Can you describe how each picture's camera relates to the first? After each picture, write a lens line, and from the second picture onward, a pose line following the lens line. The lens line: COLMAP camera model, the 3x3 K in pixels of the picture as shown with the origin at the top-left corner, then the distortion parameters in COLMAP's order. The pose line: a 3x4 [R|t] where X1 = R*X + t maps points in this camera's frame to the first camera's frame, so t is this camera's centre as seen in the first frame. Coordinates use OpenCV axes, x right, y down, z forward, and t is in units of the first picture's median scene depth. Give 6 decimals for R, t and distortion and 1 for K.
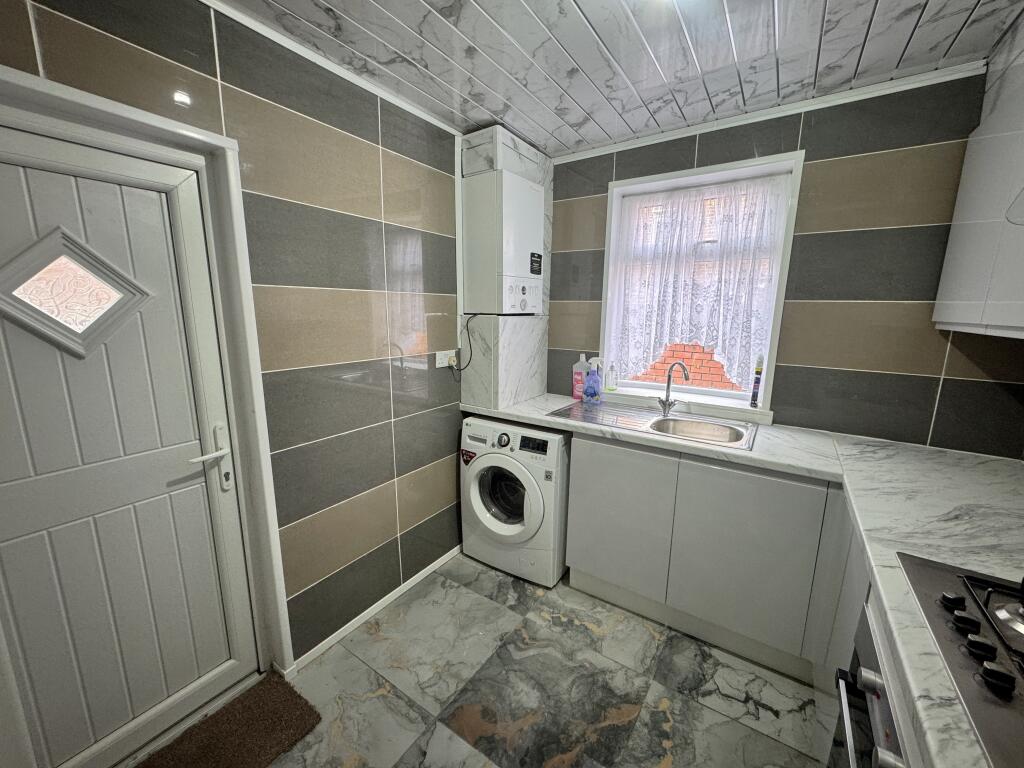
lens RADIAL K [[406.7, 0, 512.5], [0, 406.7, 382.8], [0, 0, 1]] dist [-0.002327, -0.000363]
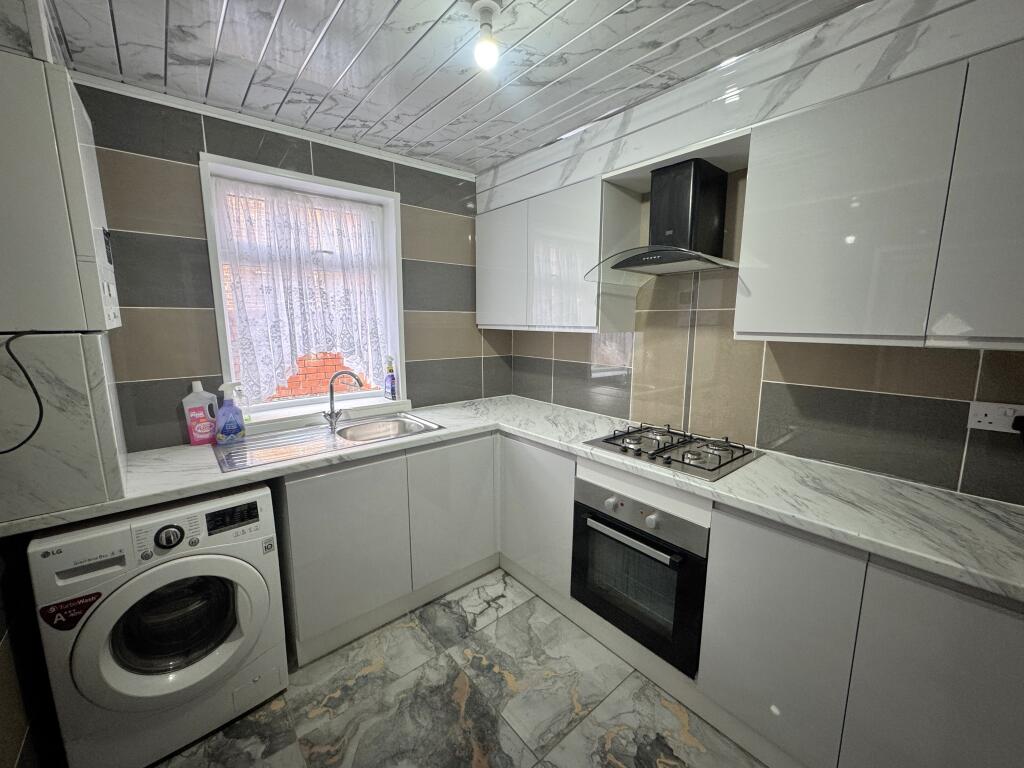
lens RADIAL K [[406.7, 0, 512.5], [0, 406.7, 382.8], [0, 0, 1]] dist [-0.002327, -0.000363]
pose [[0.275175, -0.162358, 0.947586, -0.456996], [0.173061, 0.977902, 0.117296, -0.072753], [-0.945689, 0.131713, 0.297192, 0.335877]]
